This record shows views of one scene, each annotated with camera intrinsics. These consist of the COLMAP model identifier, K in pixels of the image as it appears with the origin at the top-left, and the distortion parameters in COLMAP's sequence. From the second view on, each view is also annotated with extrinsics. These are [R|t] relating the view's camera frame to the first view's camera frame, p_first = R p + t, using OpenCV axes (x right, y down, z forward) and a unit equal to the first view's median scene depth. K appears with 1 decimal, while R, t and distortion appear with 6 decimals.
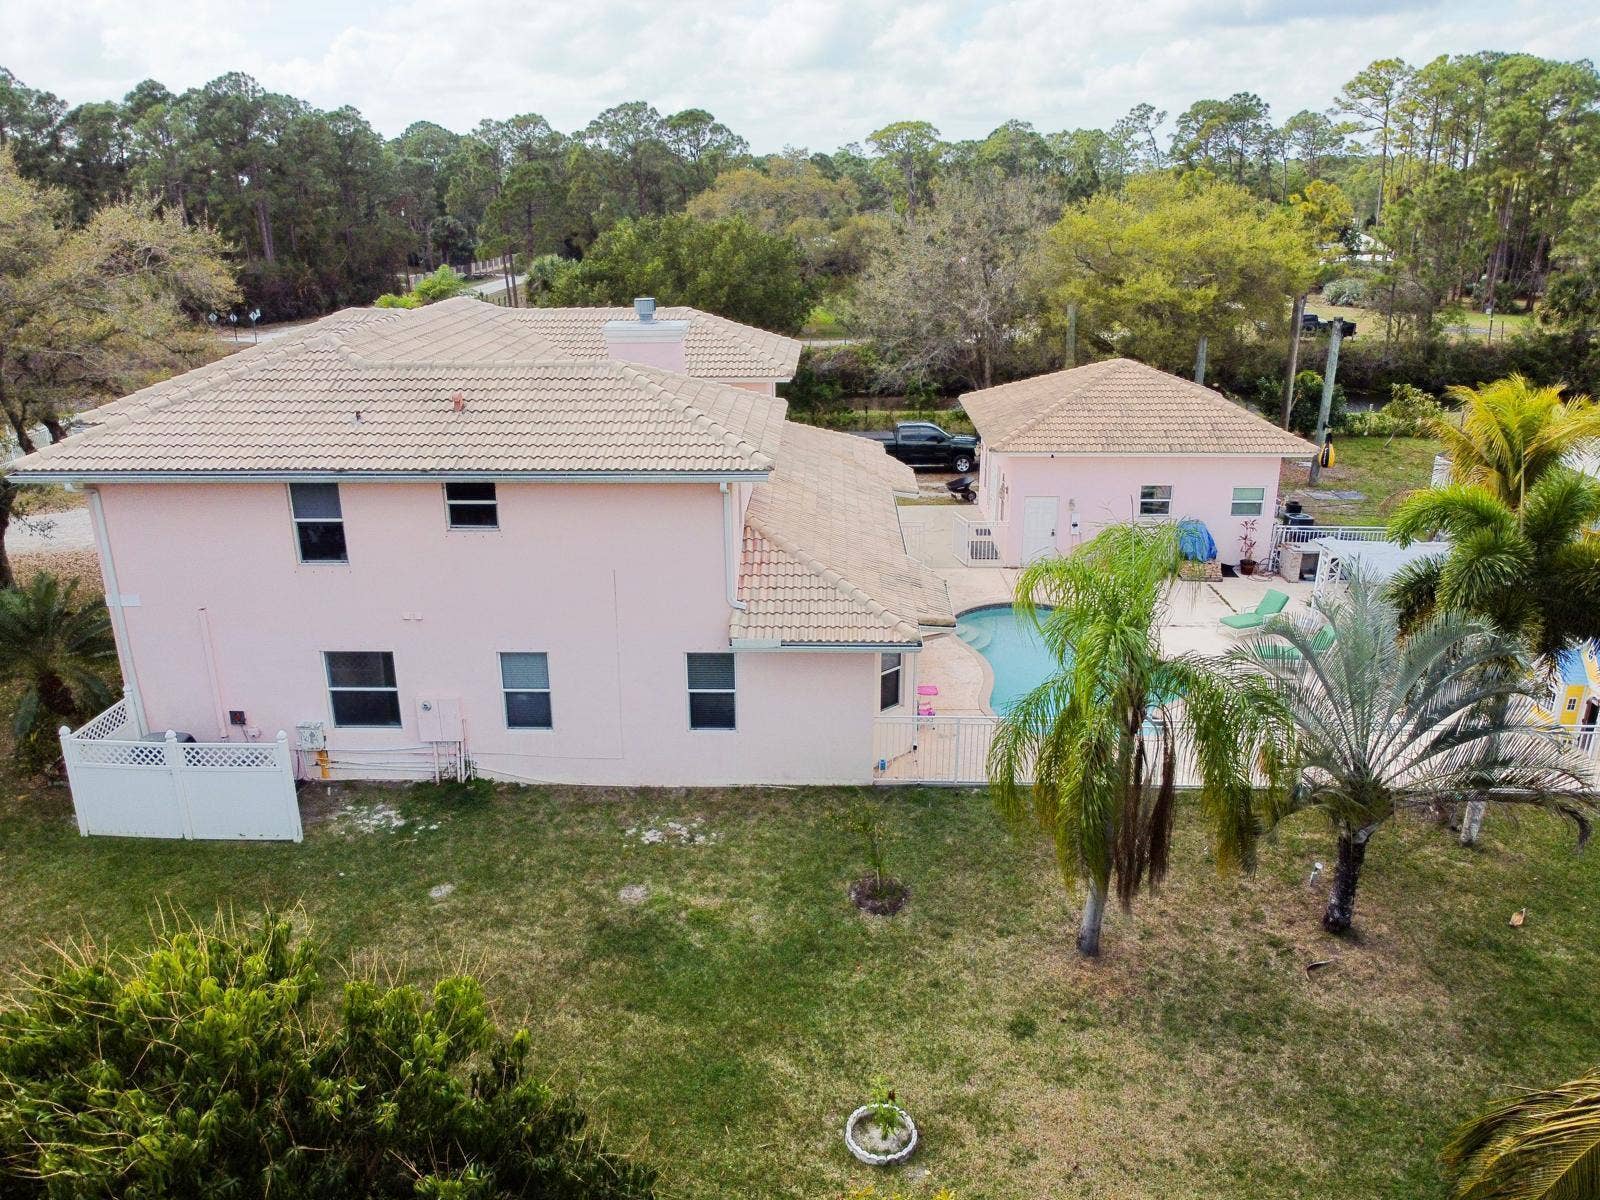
lens RADIAL K [[1204.6, 0, 787.1], [0, 1204.6, 599.8], [0, 0, 1]] dist [0.001862, -0.007571]
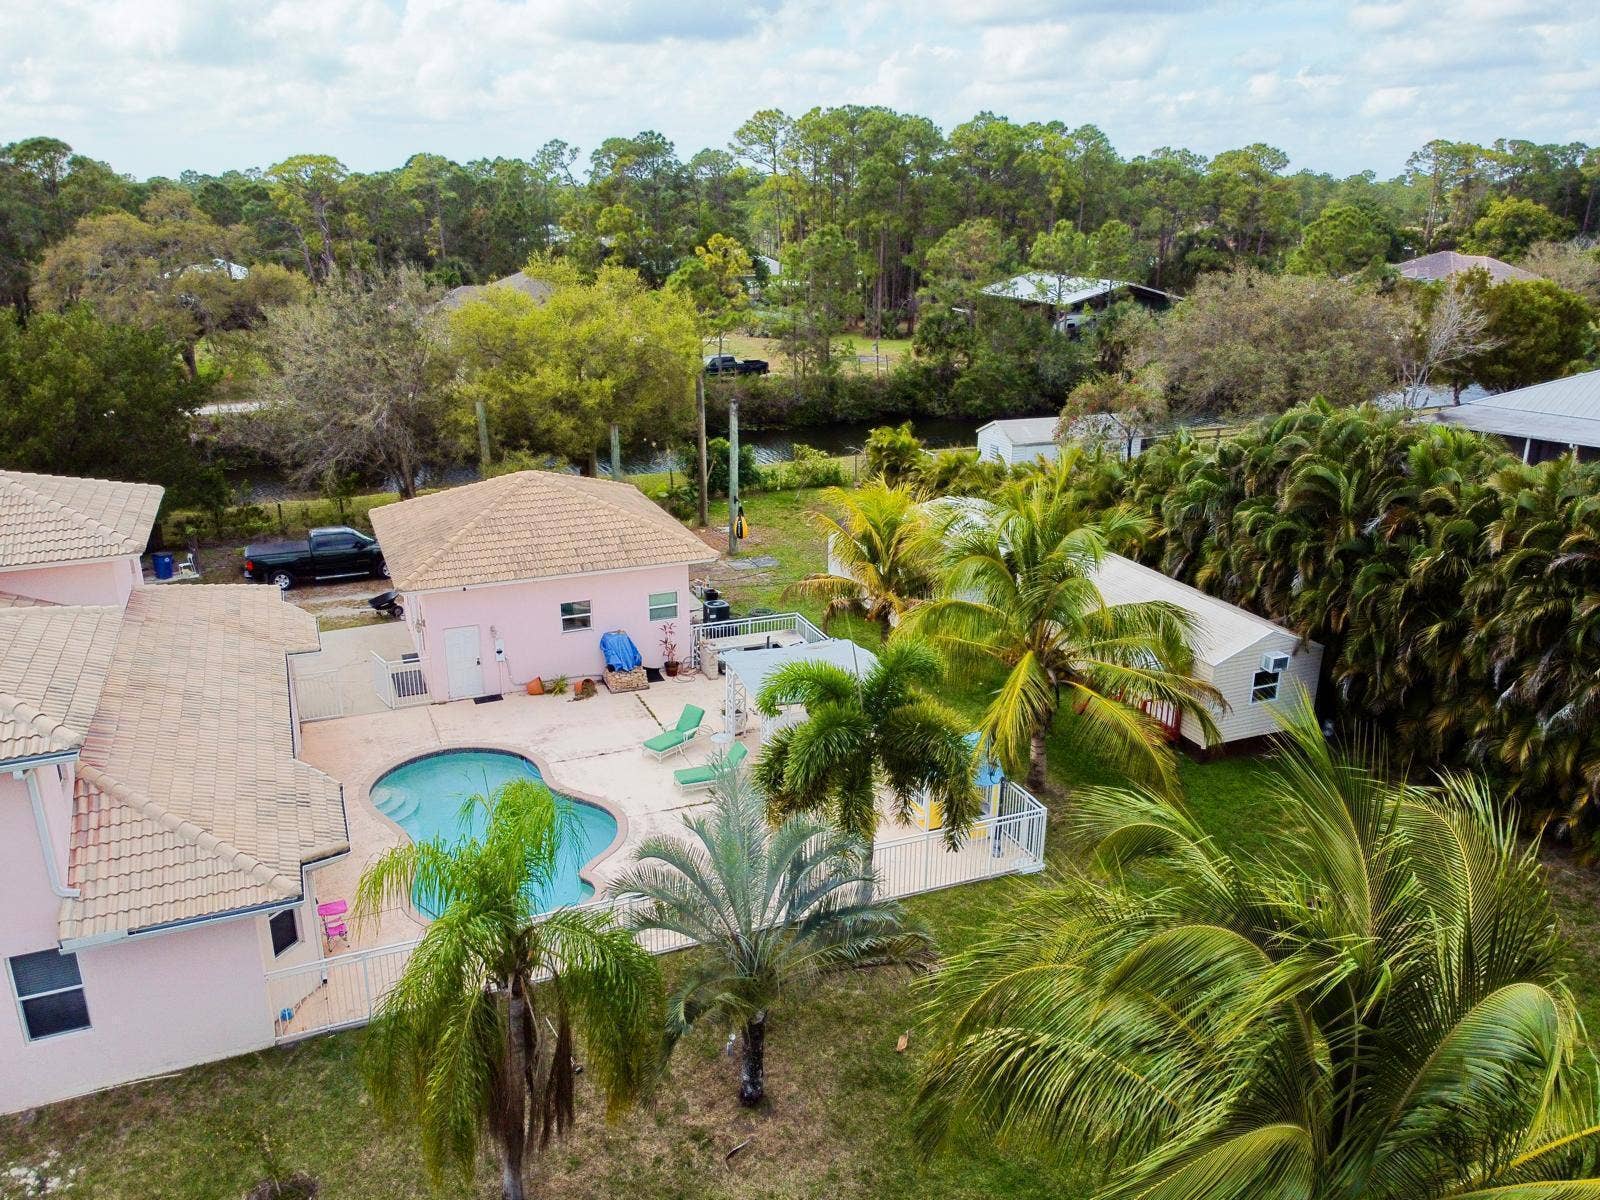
lens RADIAL K [[1204.6, 0, 787.1], [0, 1204.6, 599.8], [0, 0, 1]] dist [0.001862, -0.007571]
pose [[0.909051, -0.124831, 0.397546, 0.068353], [0.124175, 0.991879, 0.027508, -0.101996], [-0.397752, 0.024359, 0.917170, 0.010332]]
